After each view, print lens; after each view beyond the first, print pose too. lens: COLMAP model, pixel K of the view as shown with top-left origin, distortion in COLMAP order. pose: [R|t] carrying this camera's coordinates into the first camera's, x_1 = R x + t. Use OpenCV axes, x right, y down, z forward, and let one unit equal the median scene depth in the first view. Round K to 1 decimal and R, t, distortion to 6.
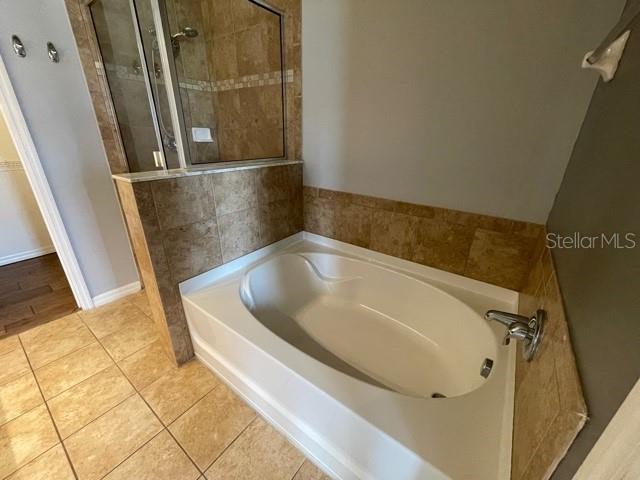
lens RADIAL K [[260.9, 0, 319.3], [0, 260.9, 239.5], [0, 0, 1]] dist [-0.002580, 0.000250]
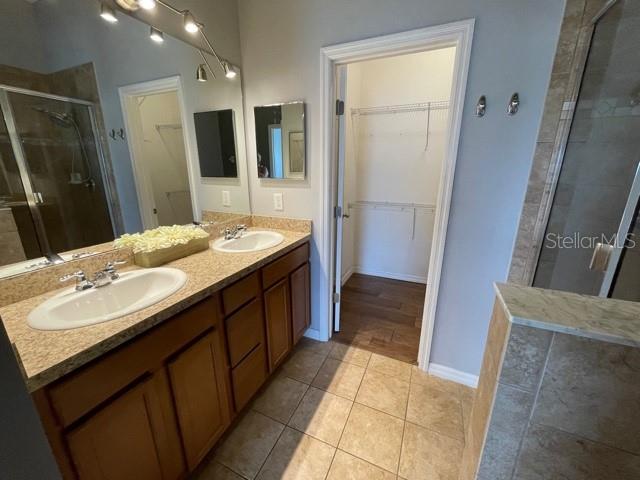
lens RADIAL K [[260.9, 0, 318.9], [0, 260.9, 239.7], [0, 0, 1]] dist [-0.002580, 0.000250]
pose [[0.211430, 0.245948, -0.945942, -0.220374], [-0.365396, 0.917535, 0.156891, -0.189235], [0.906522, 0.312472, 0.283863, 0.283323]]
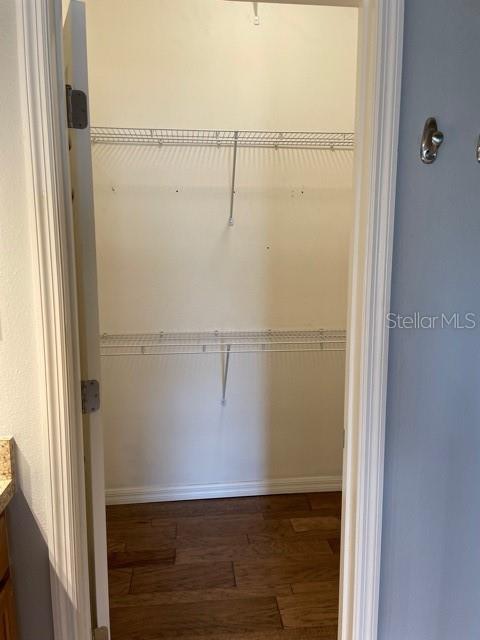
lens RADIAL K [[481.5, 0, 236.7], [0, 481.5, 318.3], [0, 0, 1]] dist [0.056632, -0.046524]
pose [[0.678110, 0.089723, -0.729463, -0.619081], [-0.264421, 0.955843, -0.128239, -0.228557], [0.685747, 0.279846, 0.671891, 0.268592]]
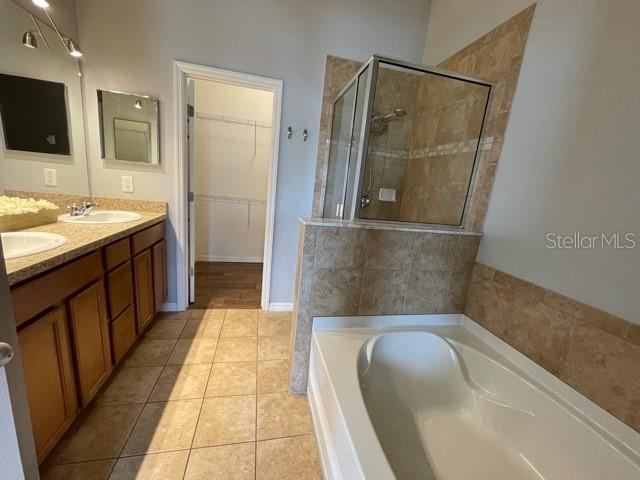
lens RADIAL K [[260.9, 0, 319.7], [0, 260.9, 240.0], [0, 0, 1]] dist [-0.002580, 0.000250]
pose [[0.749575, 0.194792, -0.632608, 0.088230], [-0.326779, 0.940033, -0.097745, -0.029975], [0.575632, 0.279991, 0.768279, 0.058064]]
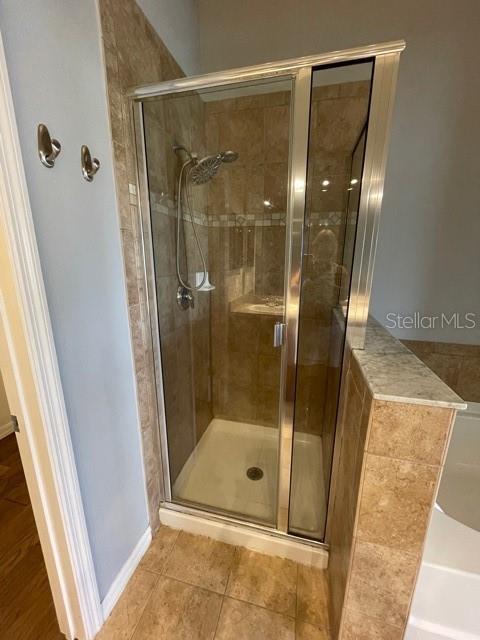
lens RADIAL K [[260.9, 0, 239.8], [0, 260.9, 319.2], [0, 0, 1]] dist [-0.002580, 0.000250]
pose [[0.924874, -0.099321, 0.367075, -0.829020], [0.149204, 0.982663, -0.110049, -0.256077], [-0.349781, 0.156551, 0.923659, 0.380995]]
